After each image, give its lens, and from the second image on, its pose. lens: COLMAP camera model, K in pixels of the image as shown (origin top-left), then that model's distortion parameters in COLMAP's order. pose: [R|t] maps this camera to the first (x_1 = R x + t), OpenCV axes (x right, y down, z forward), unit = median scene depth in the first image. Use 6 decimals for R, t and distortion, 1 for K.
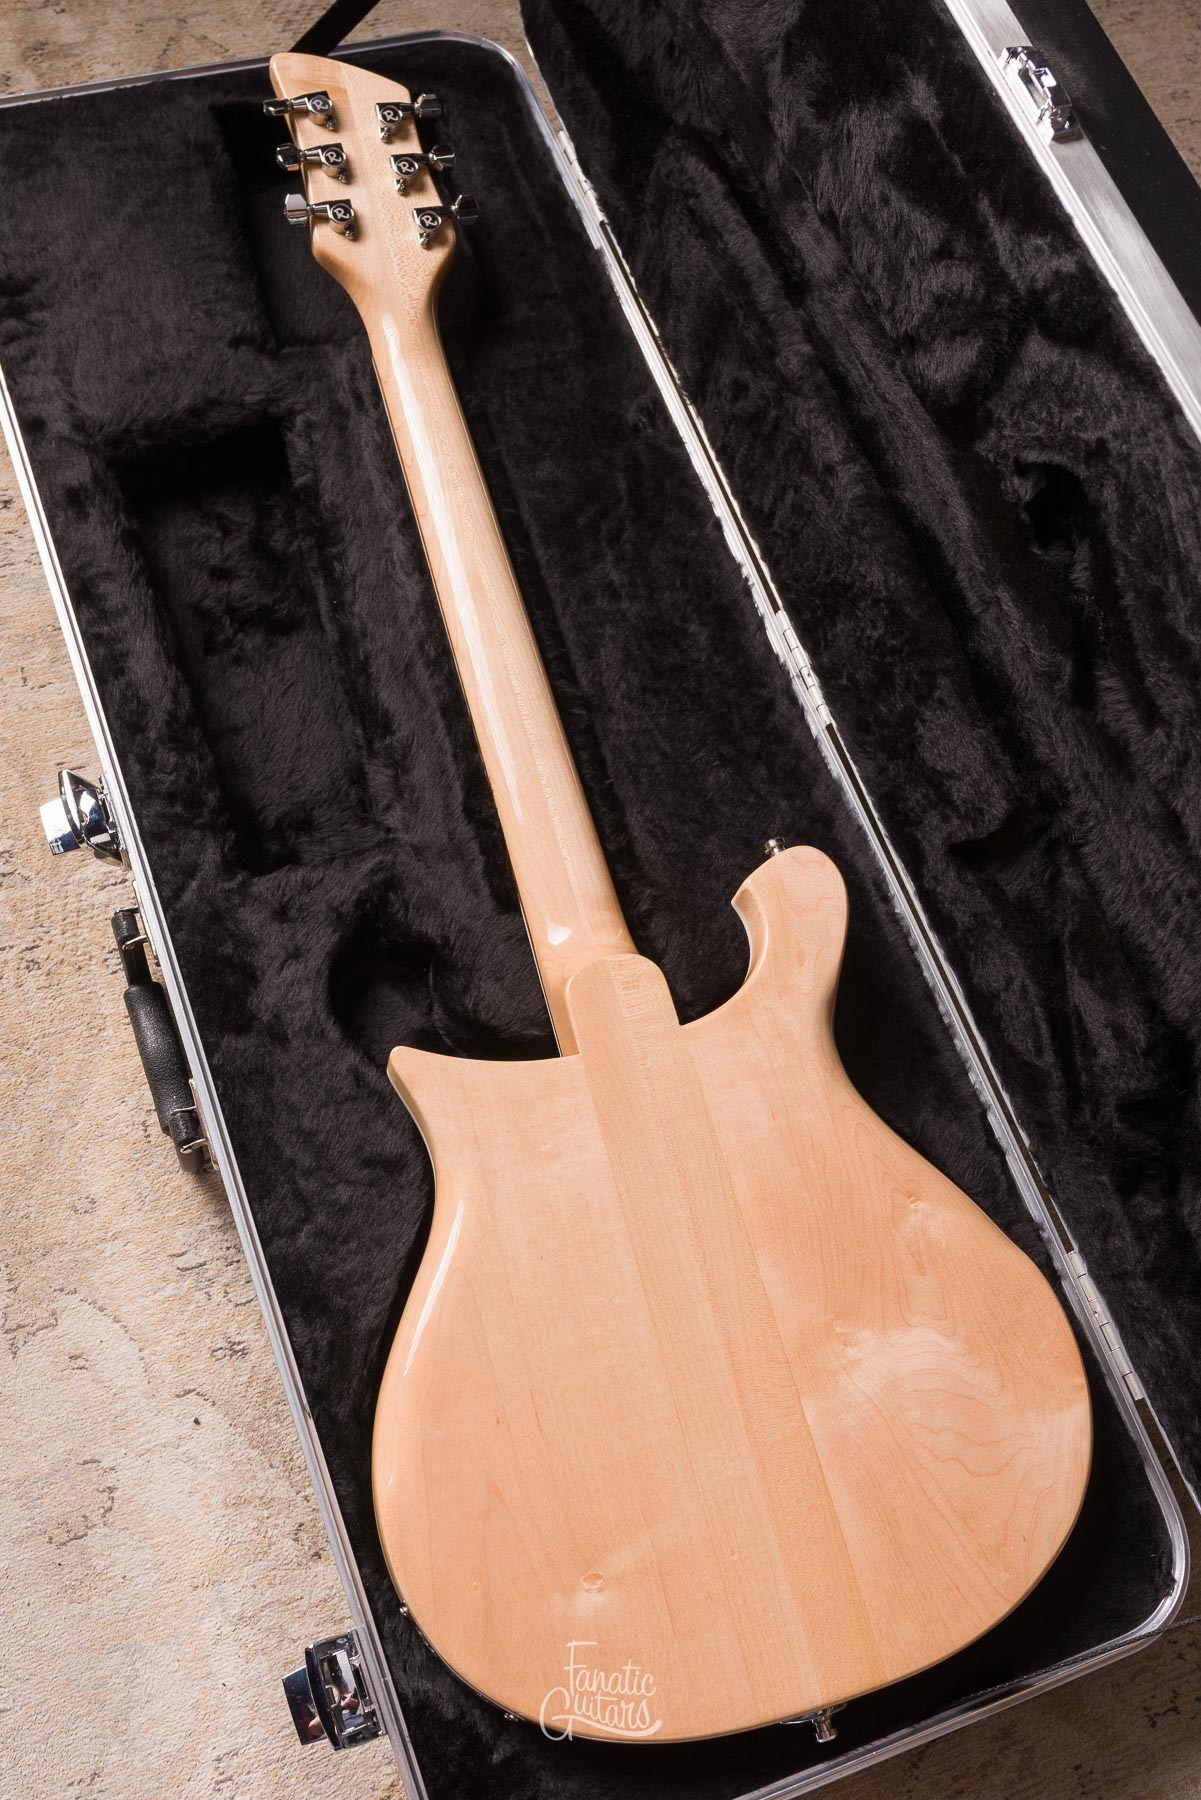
lens RADIAL K [[1884.3, 0, 600.5], [0, 1884.3, 900.0], [0, 0, 1]] dist [0.004230, -0.011351]
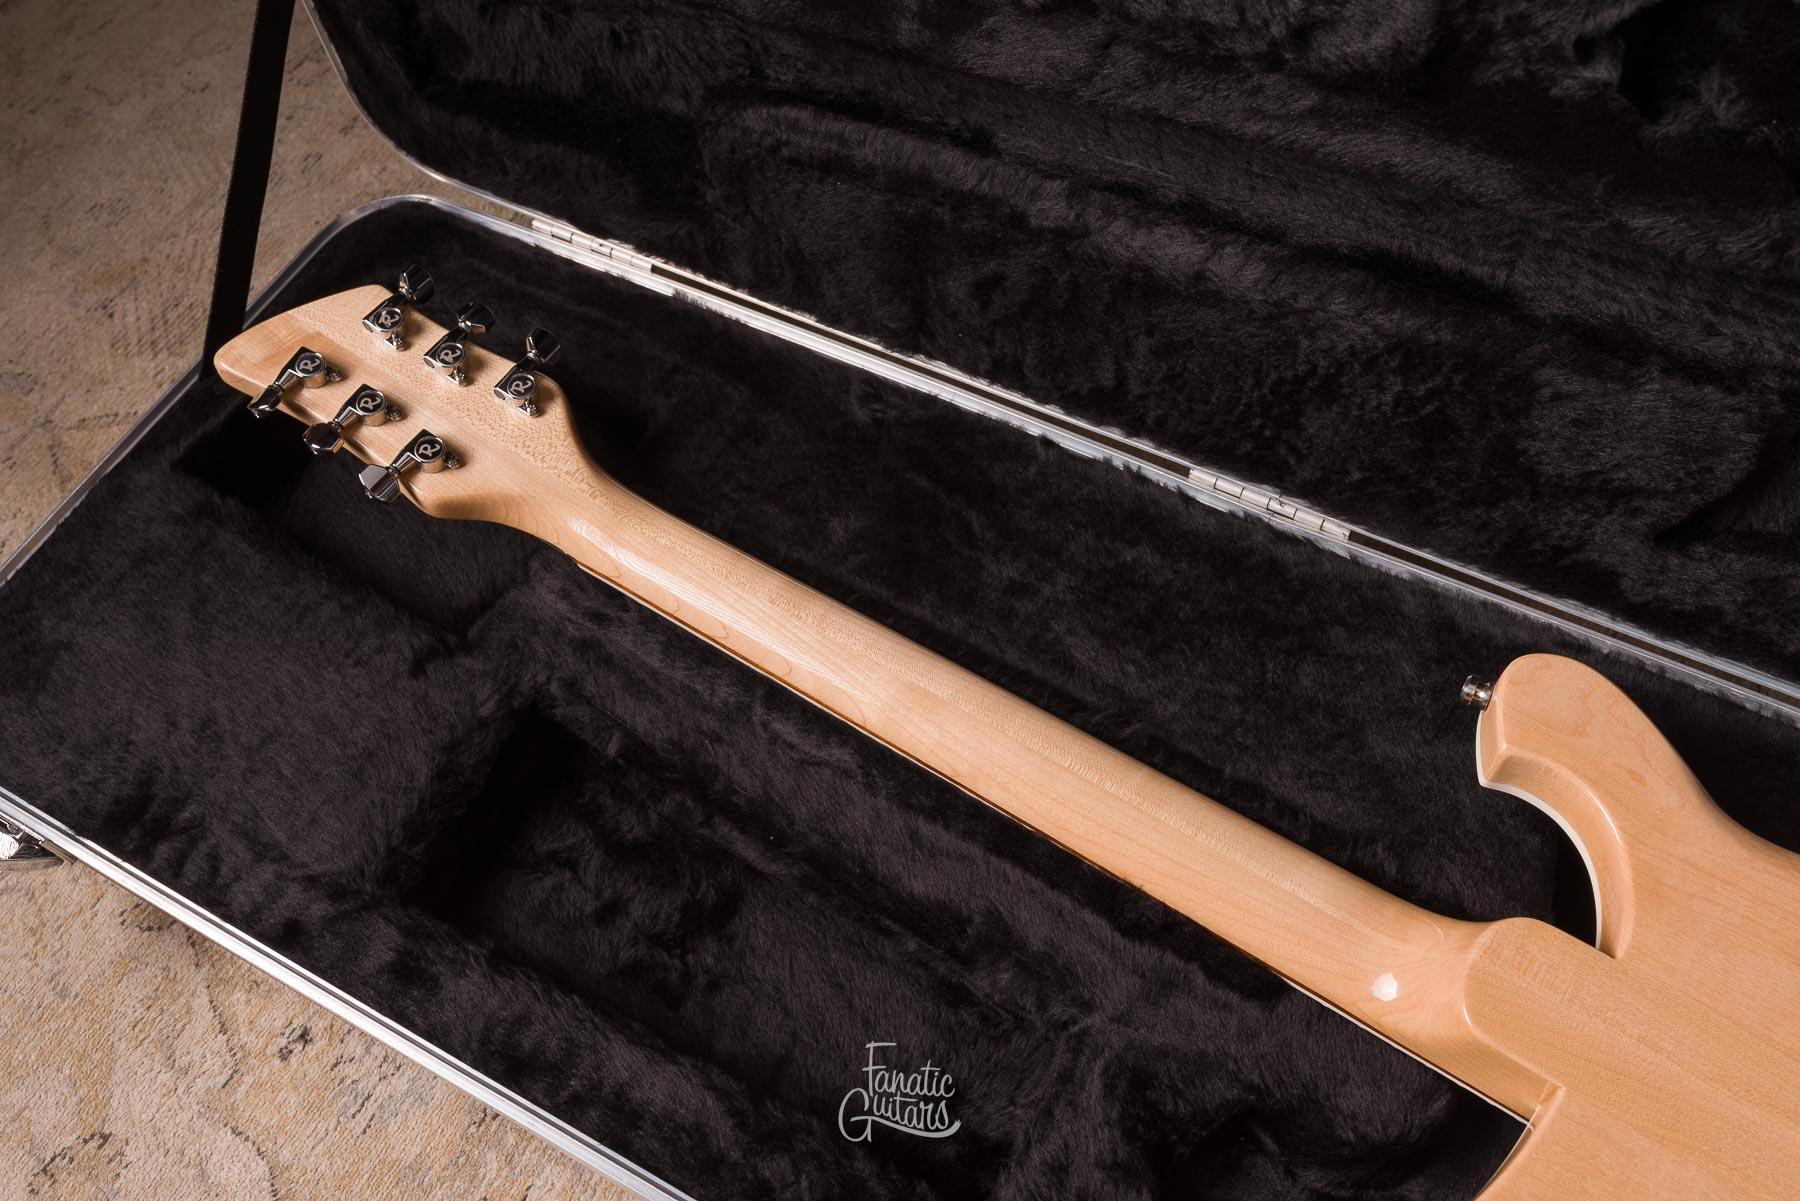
lens RADIAL K [[1742.7, 0, 900.0], [0, 1742.7, 600.5], [0, 0, 1]] dist [-0.002919, 0.002793]
pose [[0.741580, -0.647231, 0.176497, -0.163501], [0.664230, 0.745289, -0.057822, -0.154215], [-0.094117, 0.160114, 0.982601, 0.304956]]
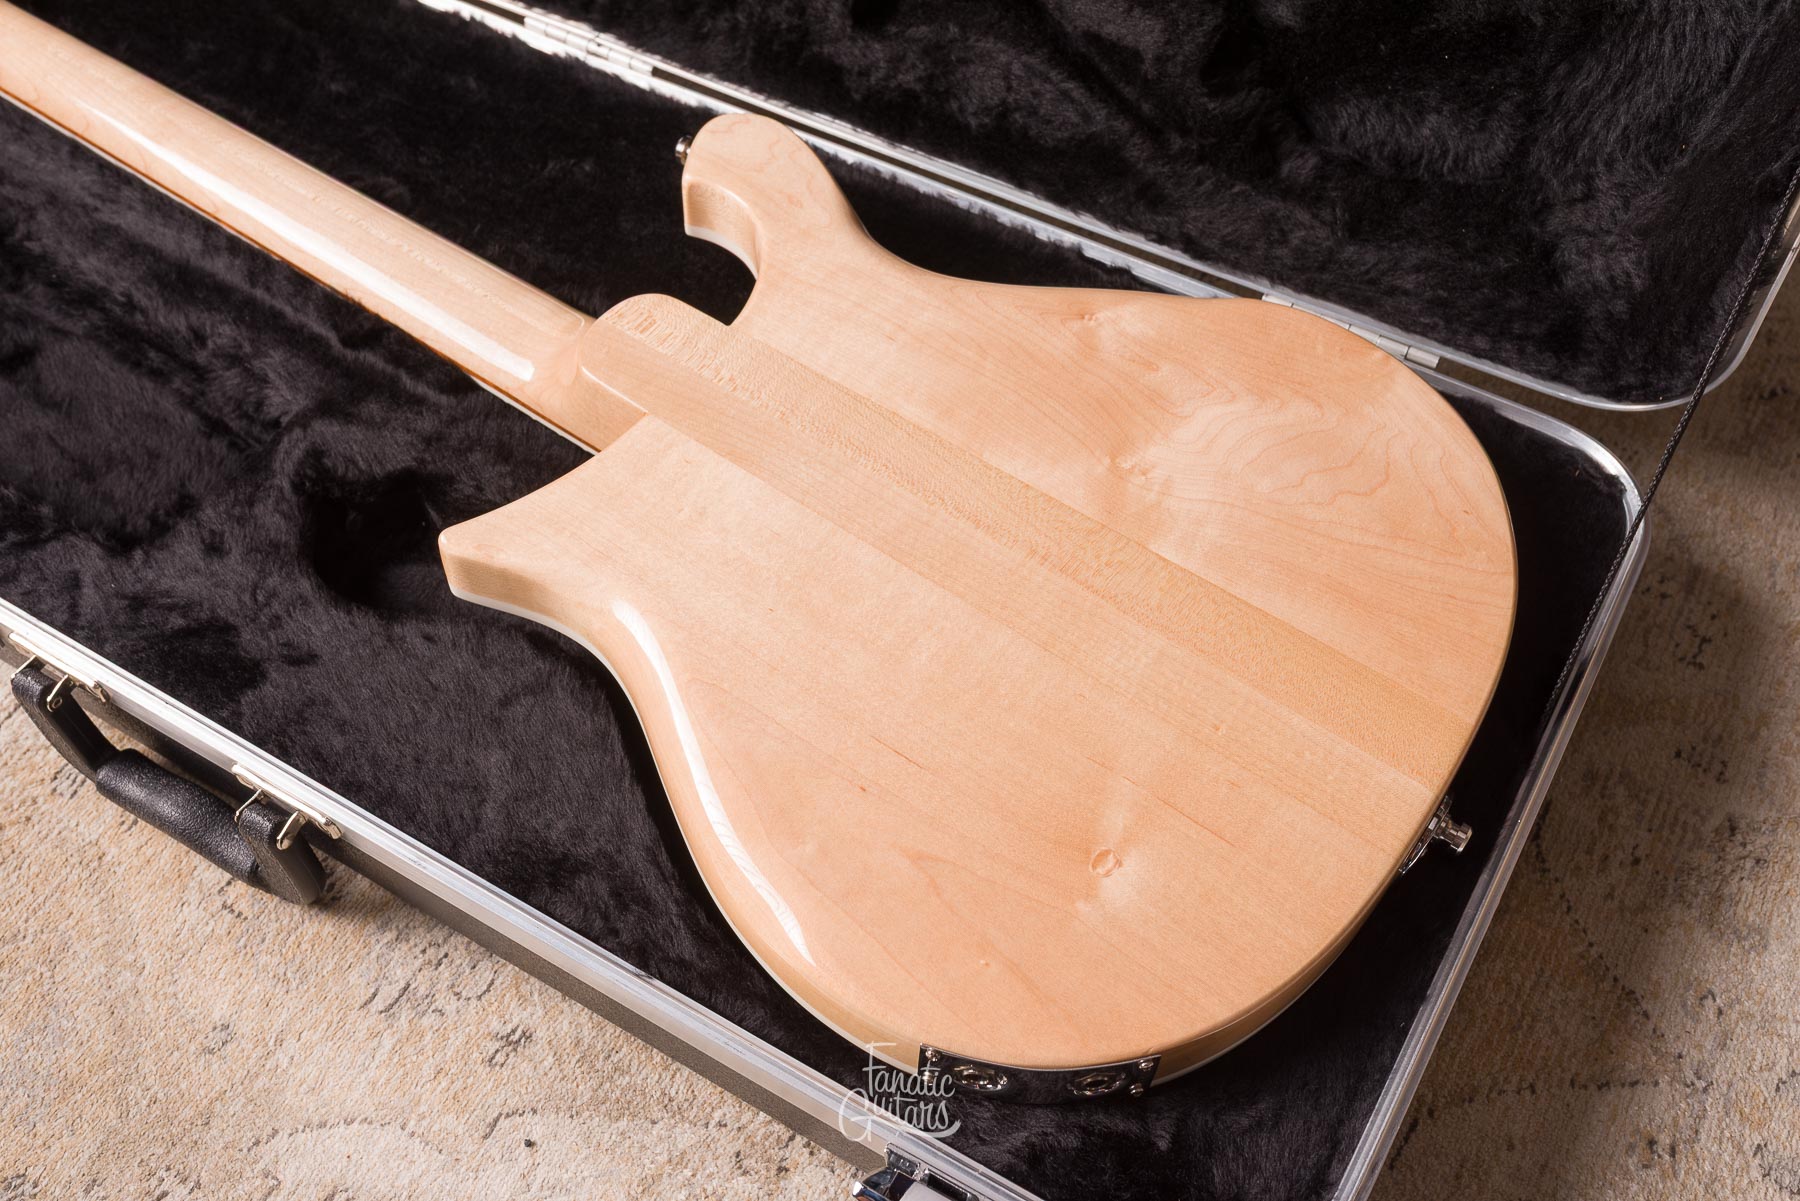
lens RADIAL K [[1742.7, 0, 900.0], [0, 1742.7, 600.5], [0, 0, 1]] dist [-0.002919, 0.002793]
pose [[0.766724, -0.589069, 0.255210, -0.135024], [0.622923, 0.778788, -0.073860, 0.220570], [-0.155246, 0.215607, 0.964060, 0.271669]]
